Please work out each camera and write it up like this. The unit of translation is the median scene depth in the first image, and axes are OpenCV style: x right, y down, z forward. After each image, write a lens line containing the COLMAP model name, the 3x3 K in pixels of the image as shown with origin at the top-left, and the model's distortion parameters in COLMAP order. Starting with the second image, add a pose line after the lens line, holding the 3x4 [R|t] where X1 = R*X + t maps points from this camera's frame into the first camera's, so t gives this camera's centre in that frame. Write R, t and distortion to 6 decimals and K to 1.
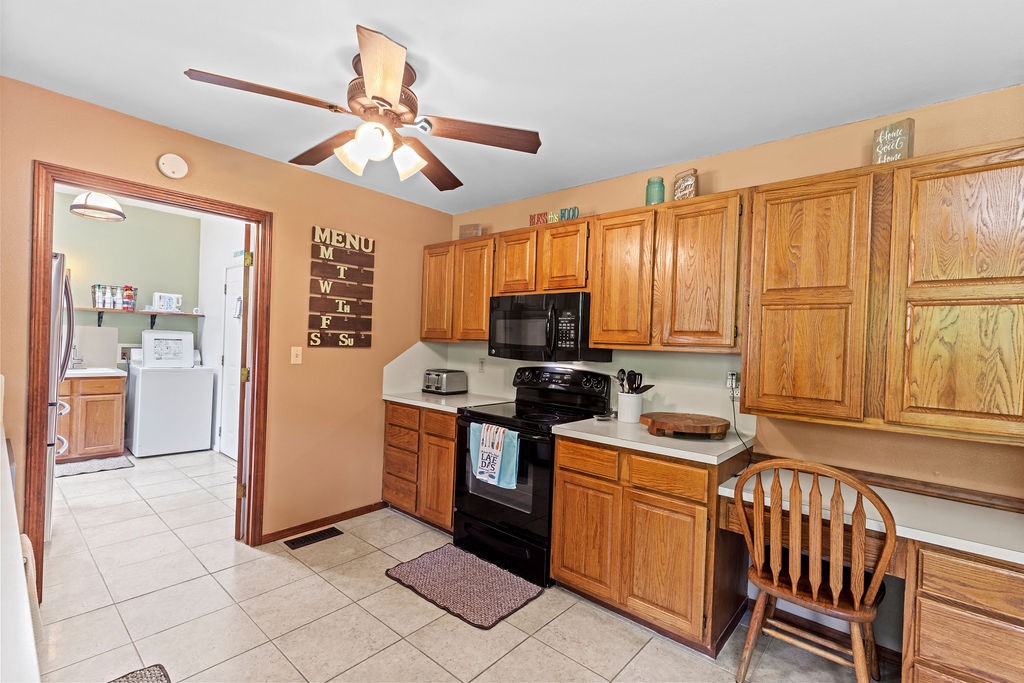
lens RADIAL K [[458.3, 0, 509.1], [0, 458.3, 344.4], [0, 0, 1]] dist [0.003382, 0.000193]
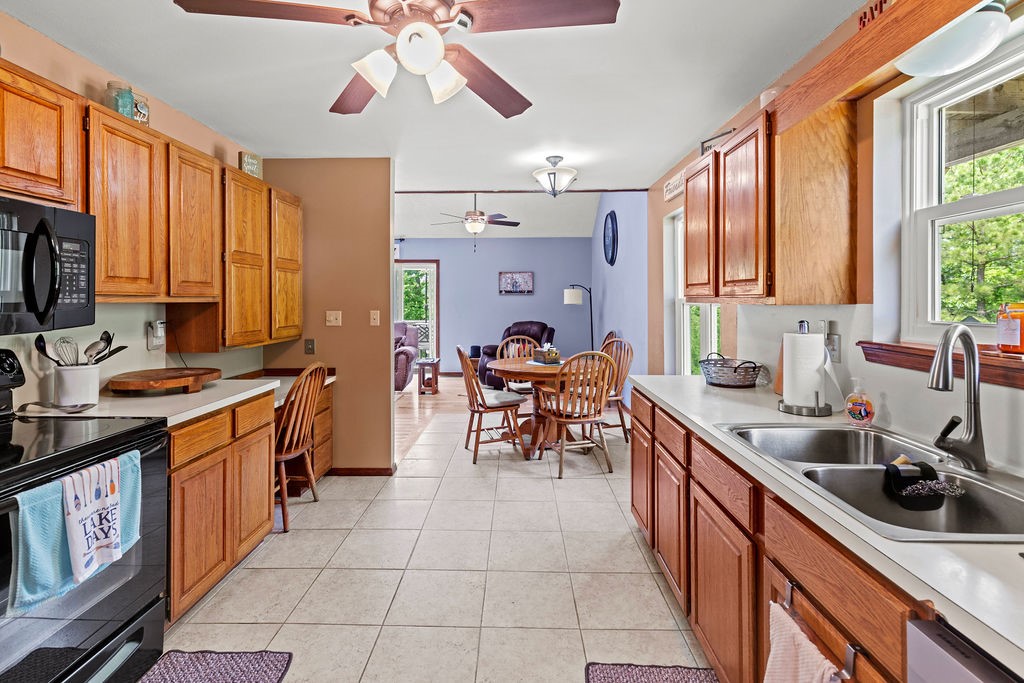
lens RADIAL K [[460.7, 0, 510.4], [0, 460.7, 300.7], [0, 0, 1]] dist [0.000290, -0.000046]
pose [[-0.643203, -0.035674, 0.764865, -0.605812], [-0.019280, 0.999352, 0.030398, -0.022805], [-0.765453, 0.004805, -0.643474, 0.825654]]
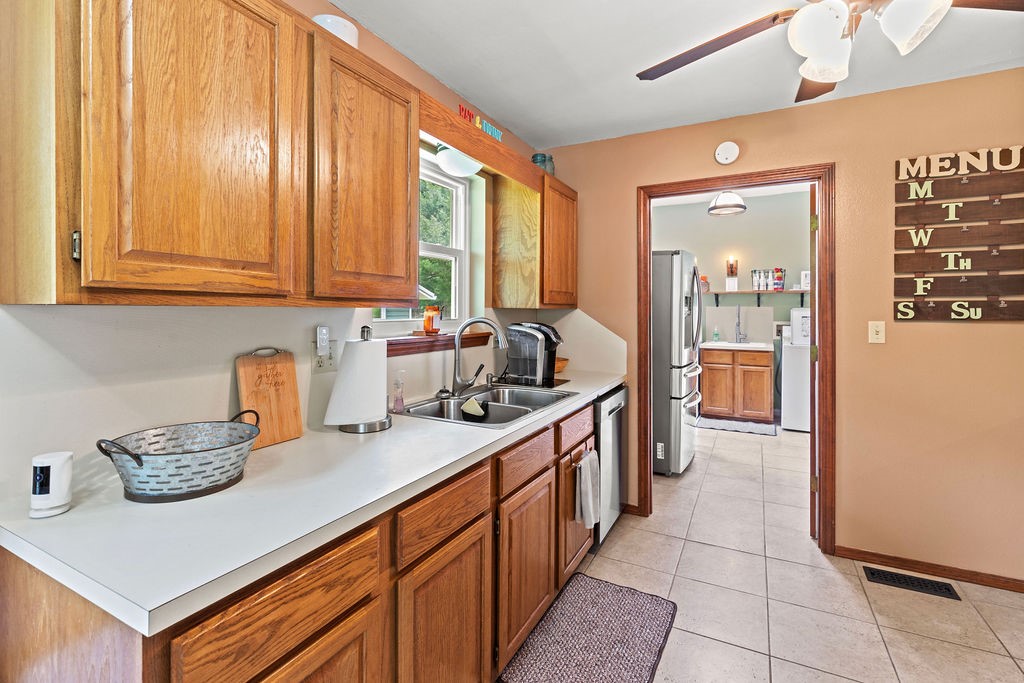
lens RADIAL K [[471.5, 0, 508.9], [0, 471.5, 311.2], [0, 0, 1]] dist [0.000468, 0.000150]
pose [[0.232064, -0.031091, -0.972204, 0.164325], [0.003717, 0.999510, -0.031077, 0.010772], [0.972693, 0.003598, 0.232066, 0.197592]]
